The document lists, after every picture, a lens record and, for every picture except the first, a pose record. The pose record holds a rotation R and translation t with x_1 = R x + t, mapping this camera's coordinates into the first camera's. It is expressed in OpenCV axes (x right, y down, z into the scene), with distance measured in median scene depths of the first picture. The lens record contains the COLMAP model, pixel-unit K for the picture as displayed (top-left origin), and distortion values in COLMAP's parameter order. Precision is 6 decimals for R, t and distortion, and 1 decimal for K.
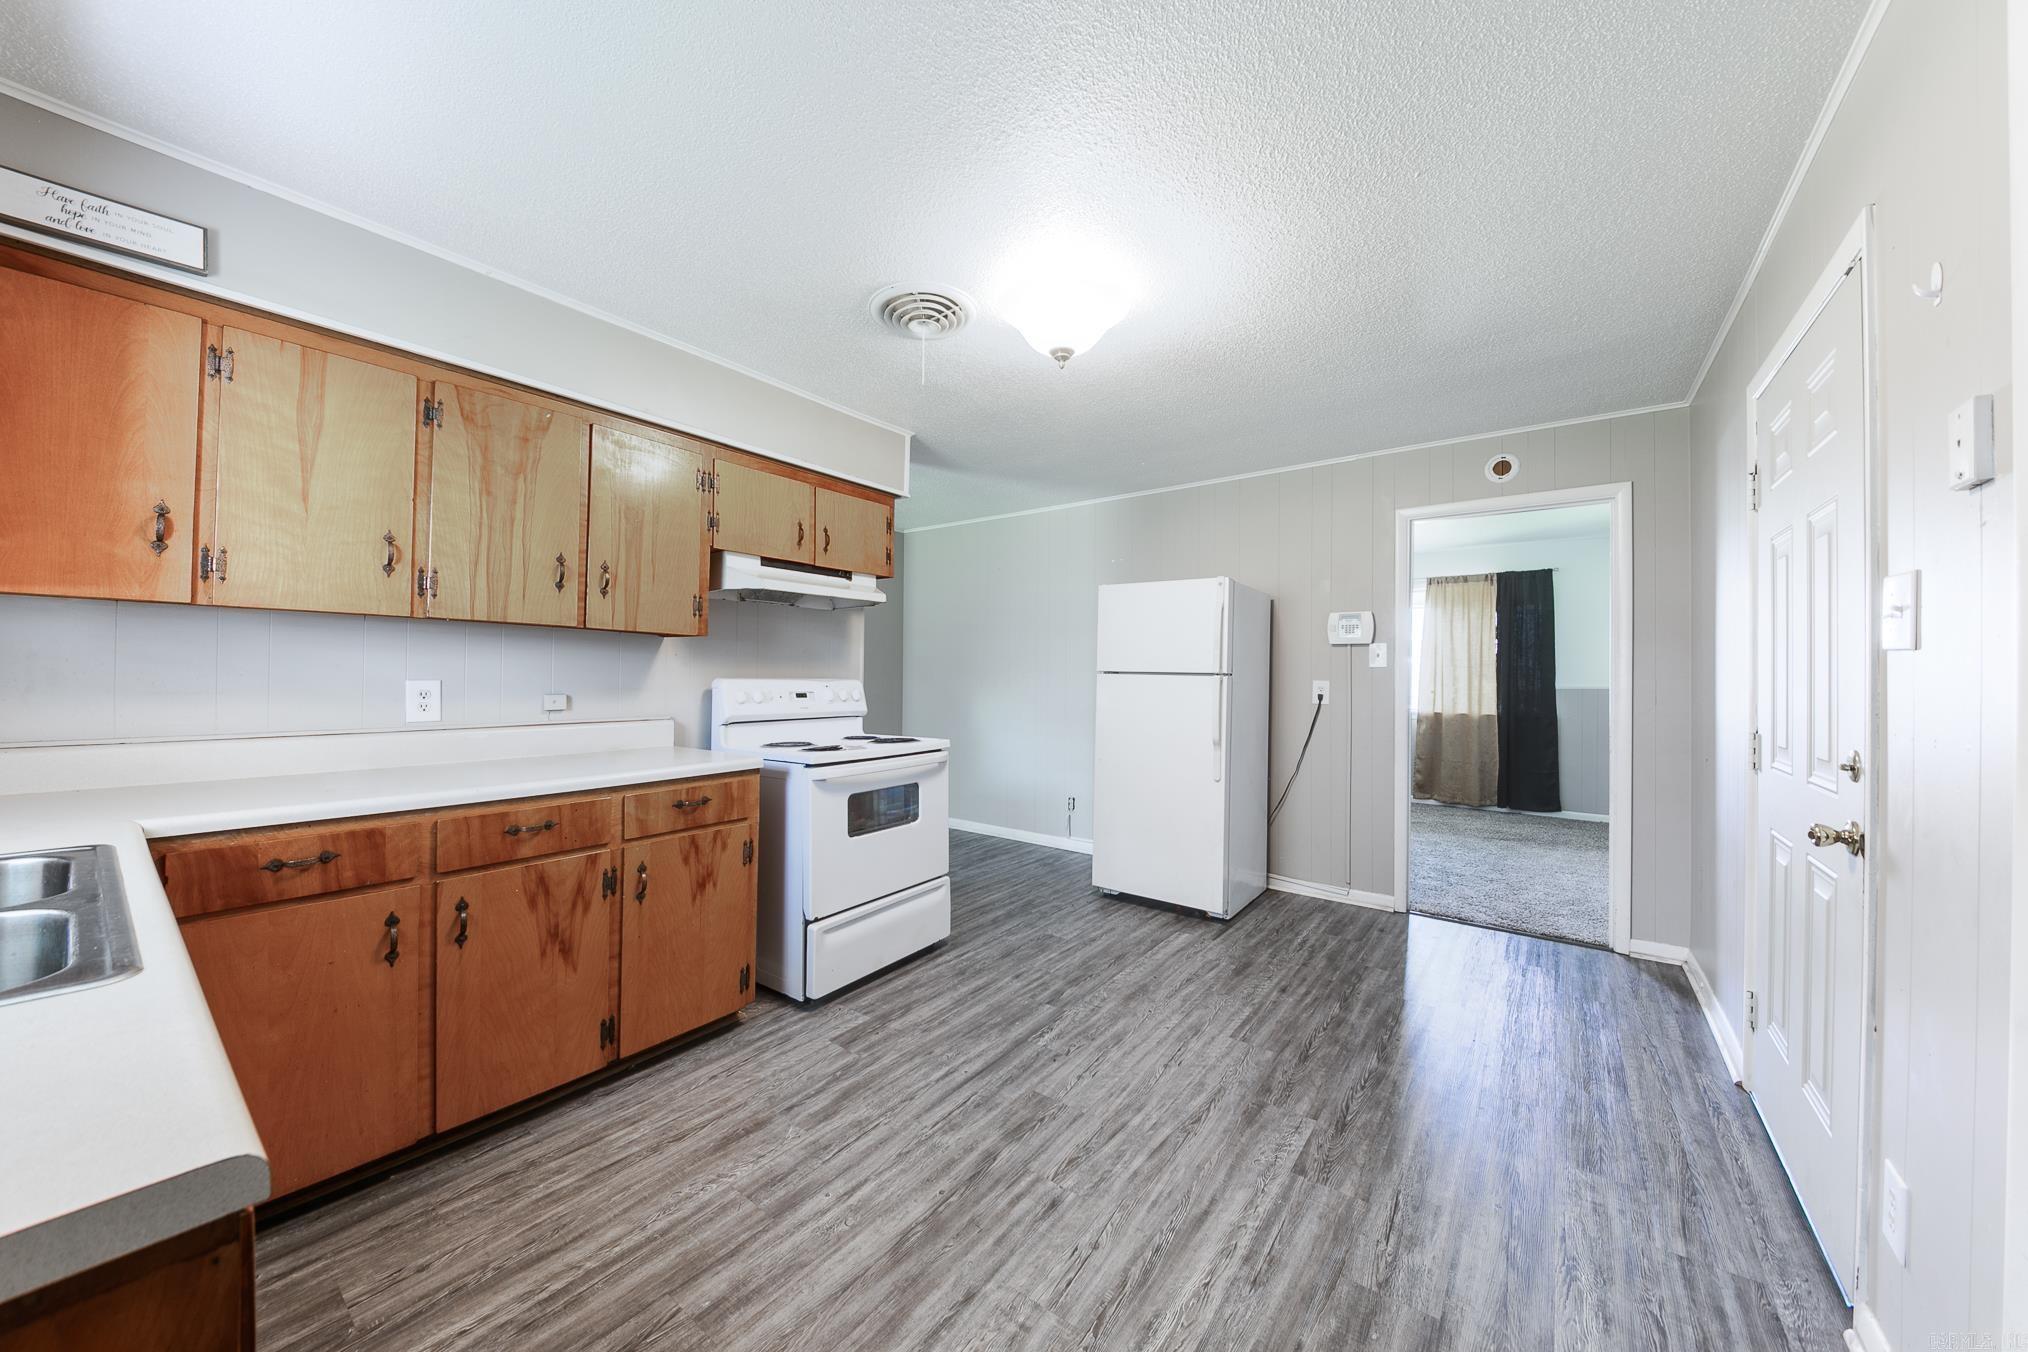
lens RADIAL K [[705.4, 0, 1012.7], [0, 705.4, 676.7], [0, 0, 1]] dist [-0.013649, -0.002082]
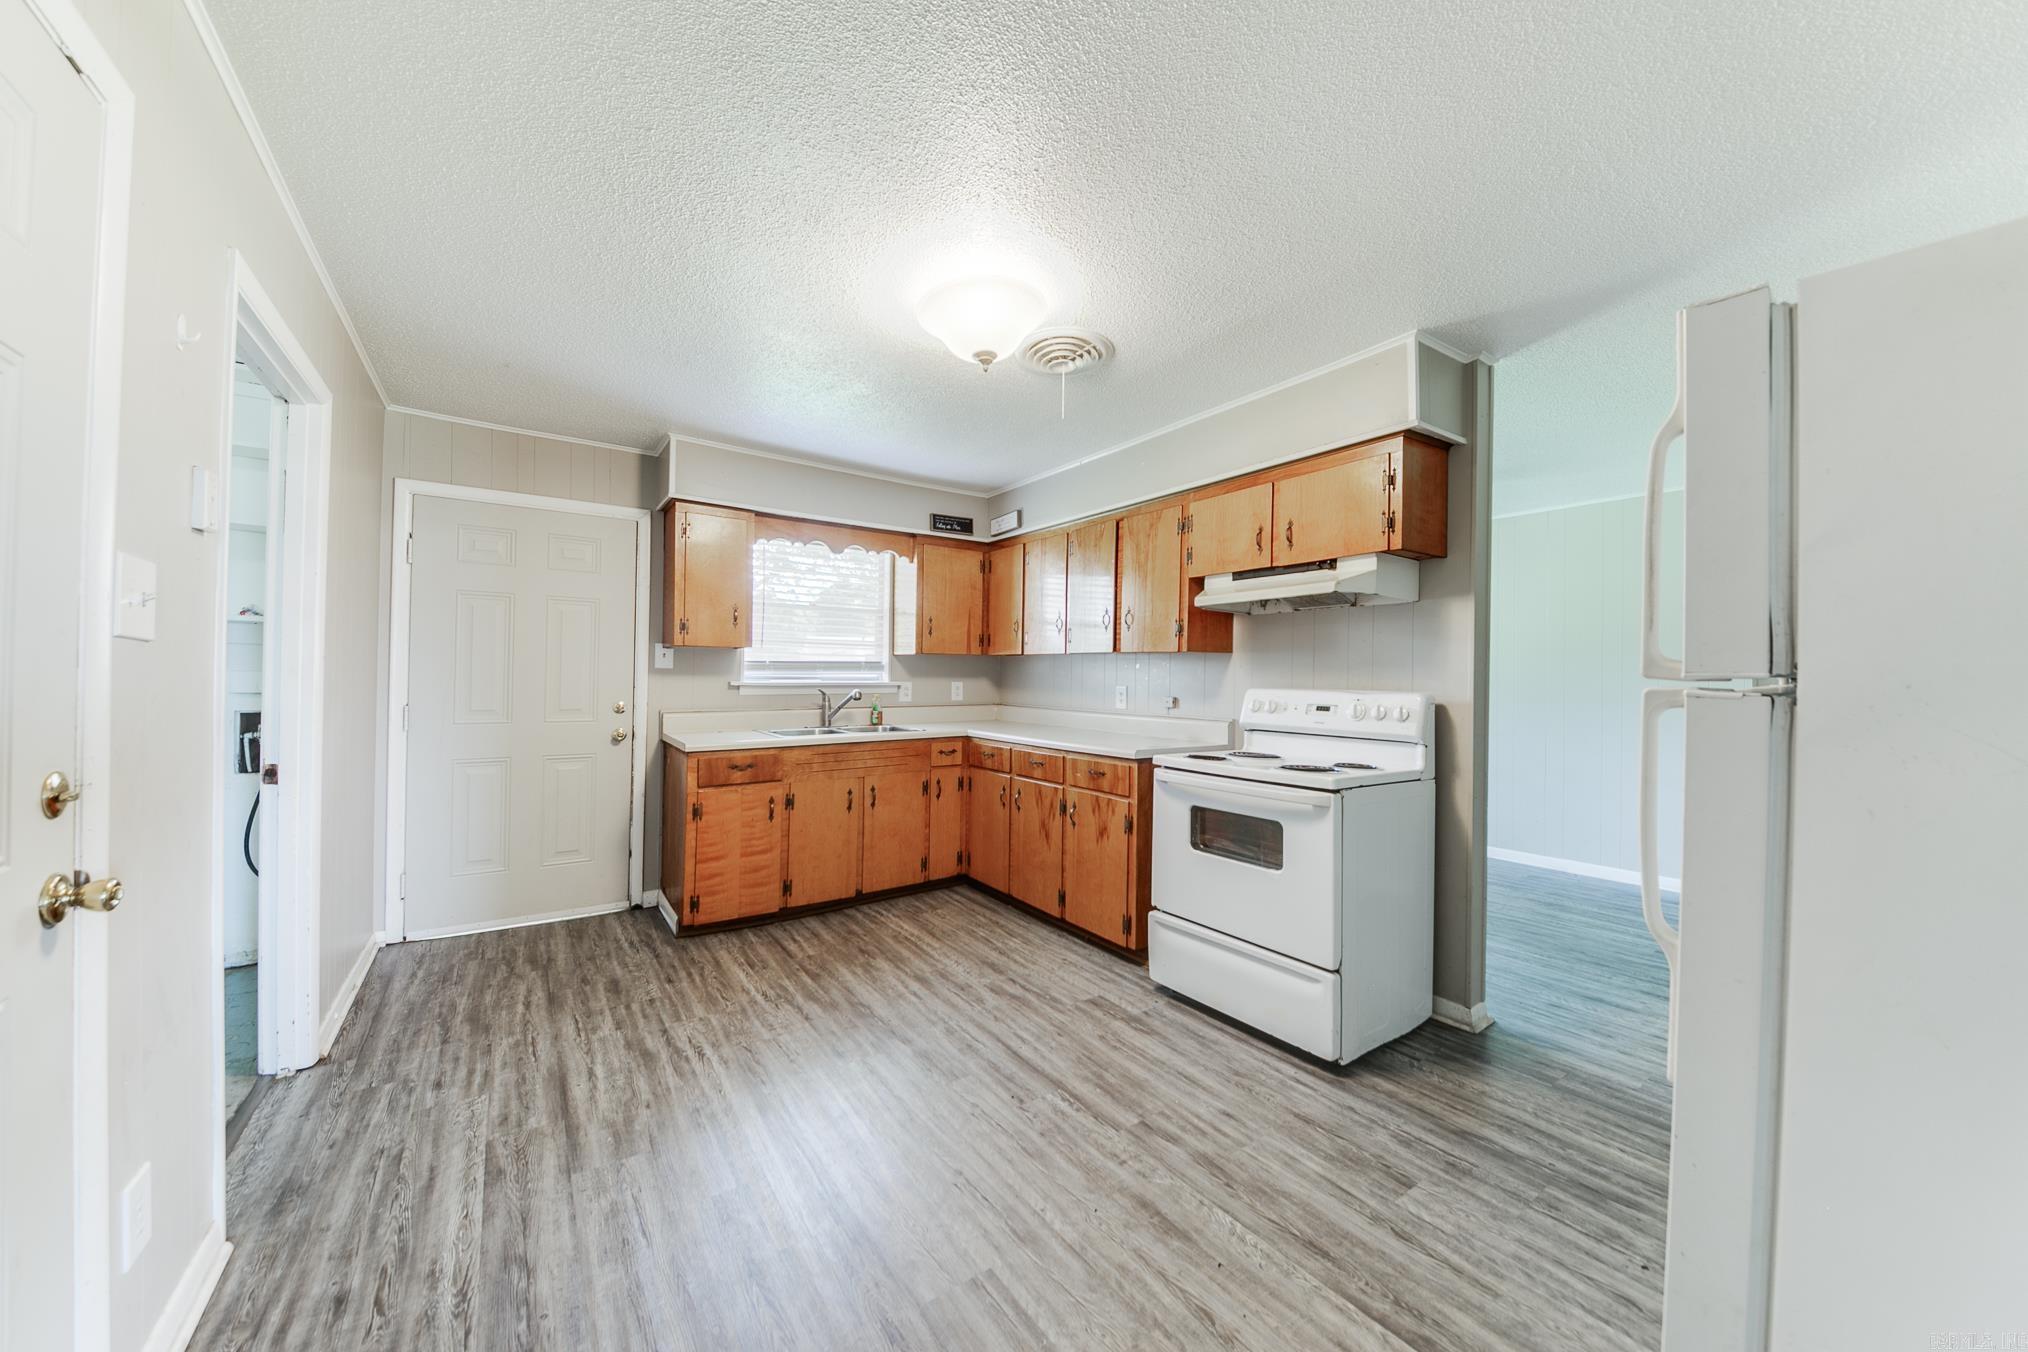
lens RADIAL K [[705.4, 0, 1019.8], [0, 705.4, 669.9], [0, 0, 1]] dist [-0.013649, -0.002082]
pose [[-0.310824, -0.023023, -0.950189, 0.966480], [-0.019635, 0.999649, -0.017798, 0.001833], [0.950265, 0.013124, -0.311167, 1.318829]]
